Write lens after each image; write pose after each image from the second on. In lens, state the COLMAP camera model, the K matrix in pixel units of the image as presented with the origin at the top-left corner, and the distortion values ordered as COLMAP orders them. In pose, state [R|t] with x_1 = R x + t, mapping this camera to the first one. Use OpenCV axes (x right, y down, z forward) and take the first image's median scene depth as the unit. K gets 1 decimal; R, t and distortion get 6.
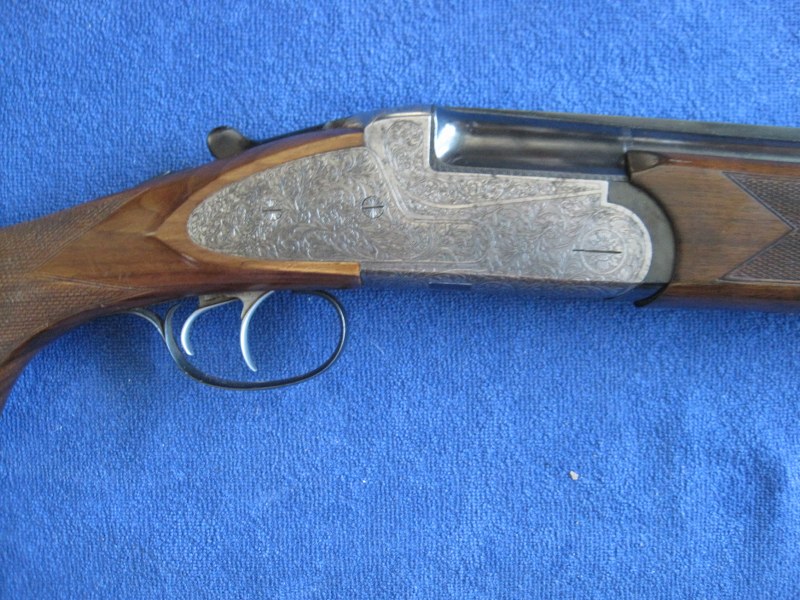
lens RADIAL K [[815.1, 0, 389.3], [0, 815.1, 290.3], [0, 0, 1]] dist [-0.183775, 0.122503]
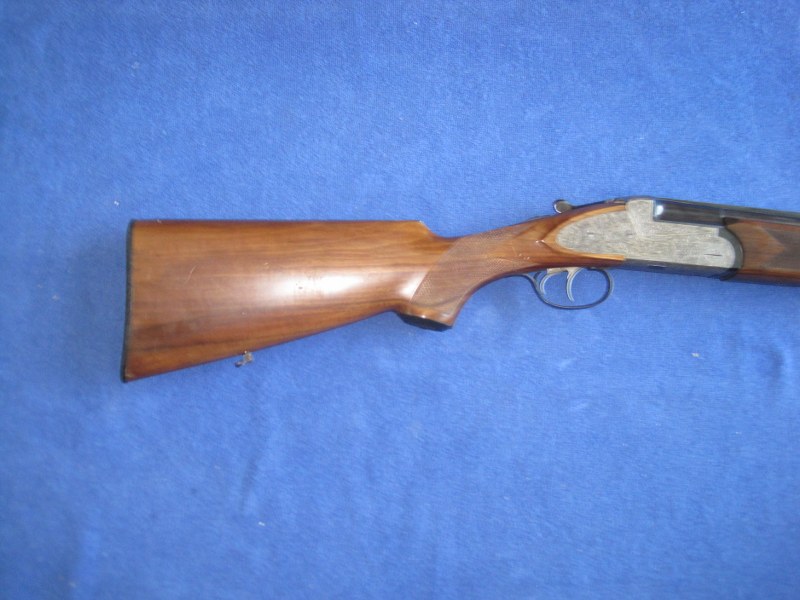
lens RADIAL K [[800.9, 0, 400.0], [0, 800.9, 300.0], [0, 0, 1]] dist [-0.176648, 0.103059]
pose [[0.997560, 0.037223, 0.059068, -0.867180], [-0.031428, 0.994868, -0.096175, 0.358850], [-0.062345, 0.094084, 0.993610, -1.377119]]
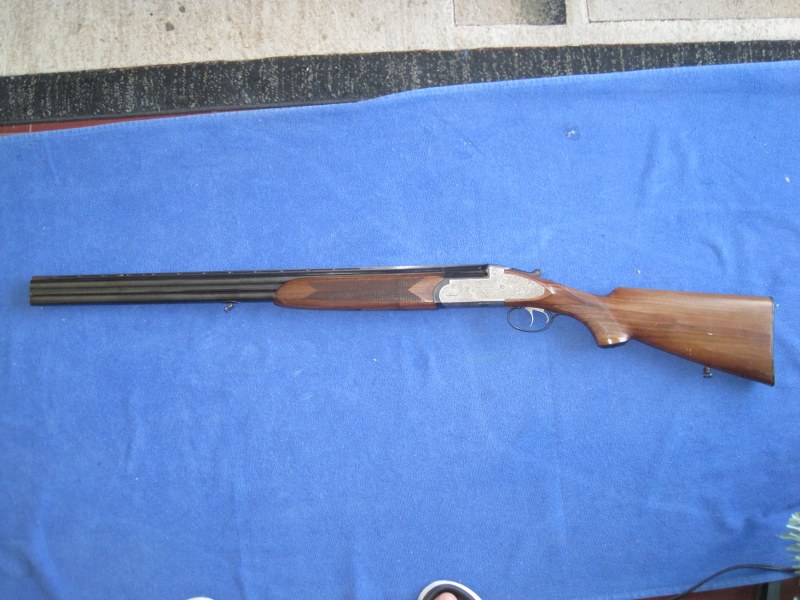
lens RADIAL K [[800.9, 0, 400.0], [0, 800.9, 300.0], [0, 0, 1]] dist [-0.176648, 0.103059]
pose [[0.997243, -0.069414, 0.026226, 0.306256], [0.071767, 0.992076, -0.103121, 0.396819], [-0.018860, 0.104719, 0.994323, -3.329588]]
